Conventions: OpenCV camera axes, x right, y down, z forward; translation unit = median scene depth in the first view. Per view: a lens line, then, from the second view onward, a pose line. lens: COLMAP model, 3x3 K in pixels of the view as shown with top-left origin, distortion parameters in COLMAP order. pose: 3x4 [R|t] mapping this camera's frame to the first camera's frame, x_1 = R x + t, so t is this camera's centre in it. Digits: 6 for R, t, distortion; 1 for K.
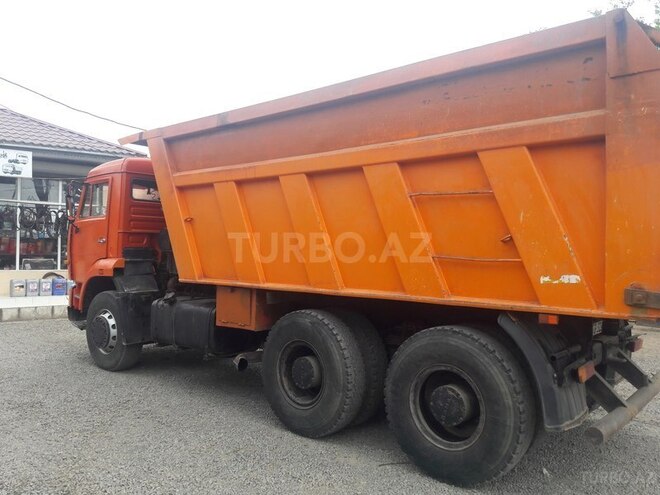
lens RADIAL K [[536.3, 0, 330.0], [0, 536.3, 247.5], [0, 0, 1]] dist [0.127804, -0.225007]
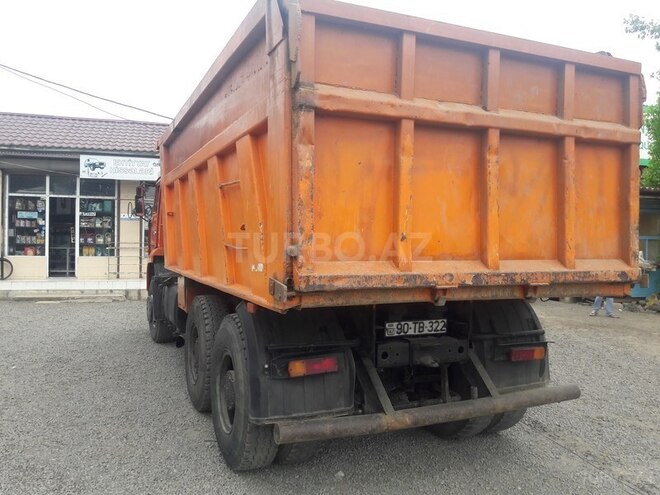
lens RADIAL K [[532.6, 0, 330.0], [0, 532.6, 247.5], [0, 0, 1]] dist [0.098110, -0.154918]
pose [[0.900757, 0.005952, -0.434283, 0.791307], [-0.003320, 0.999971, 0.006818, 0.012709], [0.434311, -0.004700, 0.900751, 0.157563]]
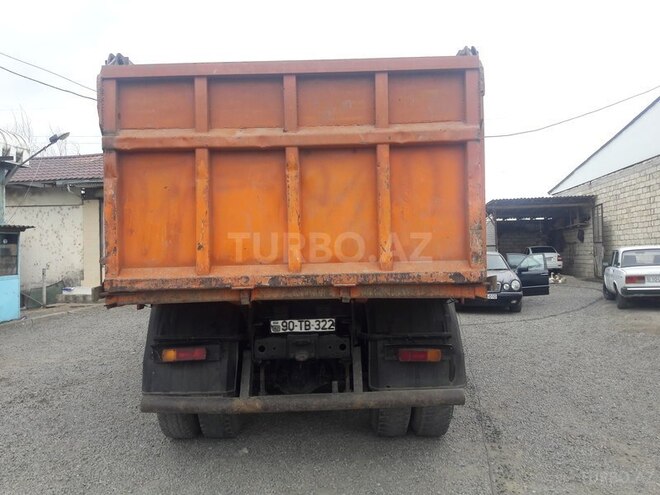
lens RADIAL K [[536.3, 0, 330.0], [0, 536.3, 247.5], [0, 0, 1]] dist [0.127804, -0.225007]
pose [[0.644948, -0.022684, -0.763890, 1.362297], [0.027373, 0.999604, -0.006574, 0.016313], [0.763736, -0.016670, 0.645313, 0.442376]]
